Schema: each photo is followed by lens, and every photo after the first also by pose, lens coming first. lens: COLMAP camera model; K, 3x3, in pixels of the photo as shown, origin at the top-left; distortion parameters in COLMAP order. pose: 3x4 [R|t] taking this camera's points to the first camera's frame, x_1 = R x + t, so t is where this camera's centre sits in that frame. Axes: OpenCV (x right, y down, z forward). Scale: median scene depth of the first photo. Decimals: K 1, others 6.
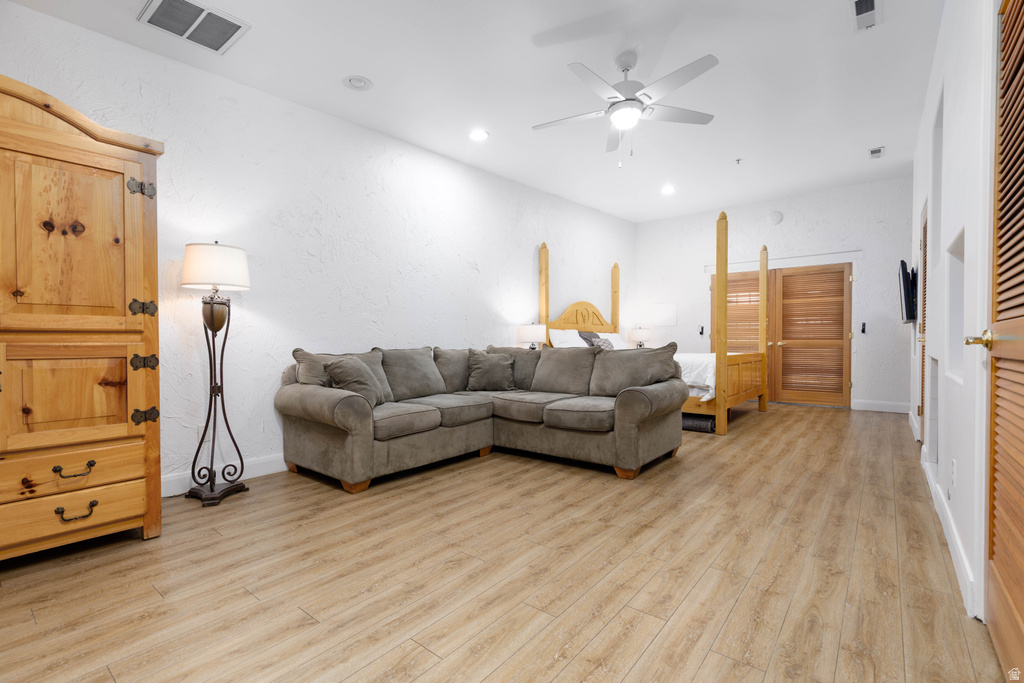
lens RADIAL K [[458.1, 0, 514.3], [0, 458.1, 343.1], [0, 0, 1]] dist [0.008518, -0.001179]
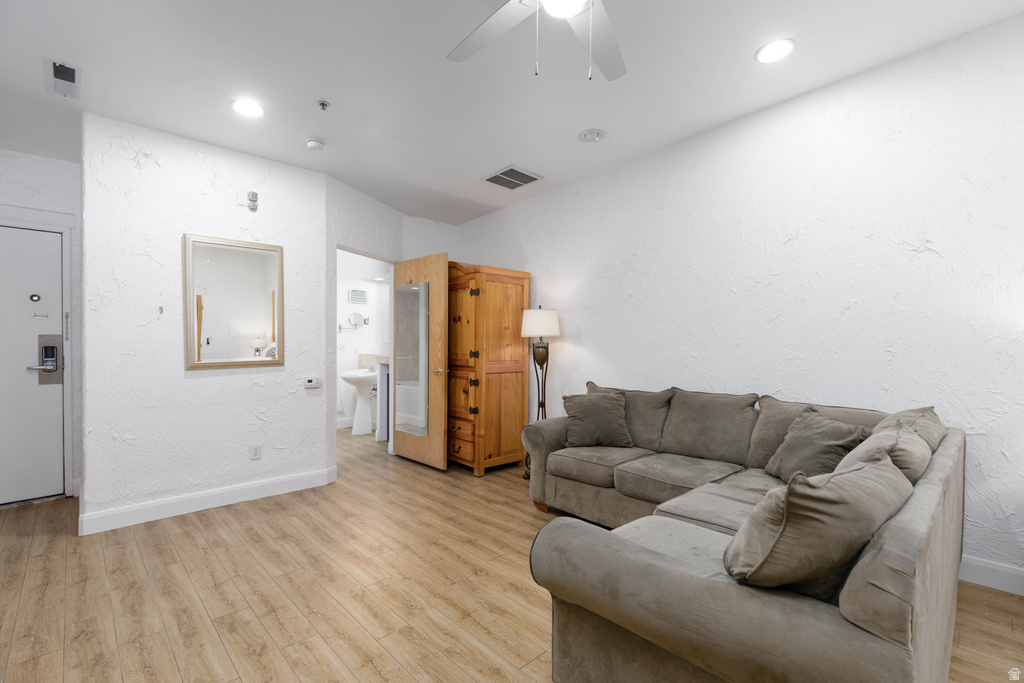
lens RADIAL K [[458.1, 0, 518.8], [0, 458.1, 343.2], [0, 0, 1]] dist [0.008518, -0.001179]
pose [[-0.119154, 0.007981, -0.992844, 0.897598], [-0.008902, 0.999919, 0.009106, -0.118993], [0.992836, 0.009924, -0.119073, 1.188795]]
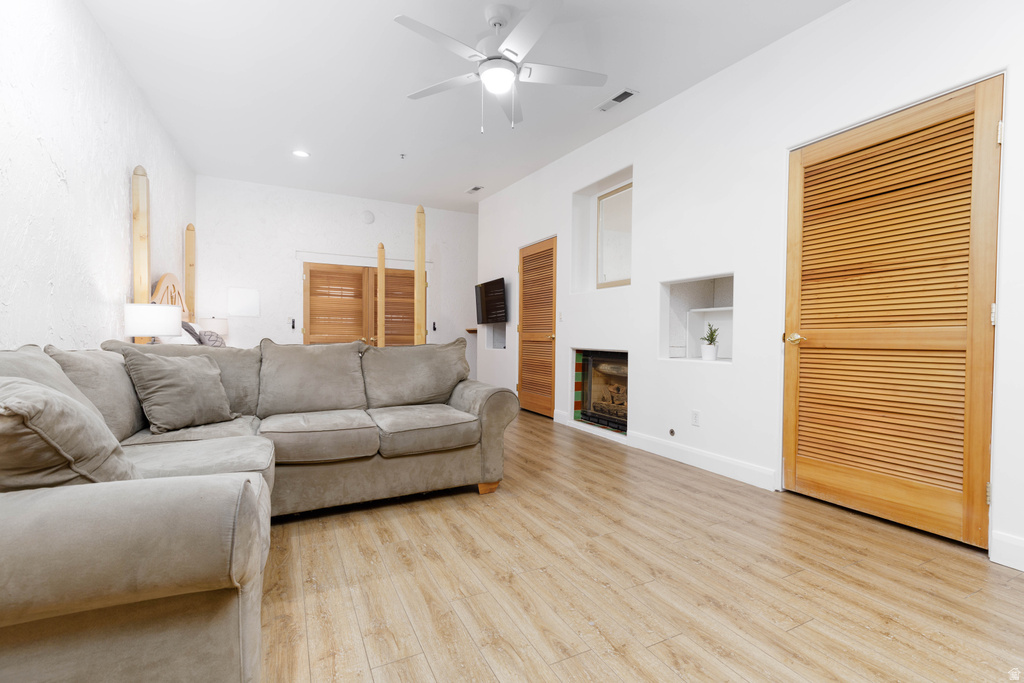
lens RADIAL K [[458.1, 0, 517.5], [0, 458.1, 348.4], [0, 0, 1]] dist [0.008518, -0.001179]
pose [[0.405561, -0.014486, 0.913953, -0.634031], [-0.006000, 0.999811, 0.018510, 0.002961], [-0.914048, -0.012990, 0.405397, 0.712992]]
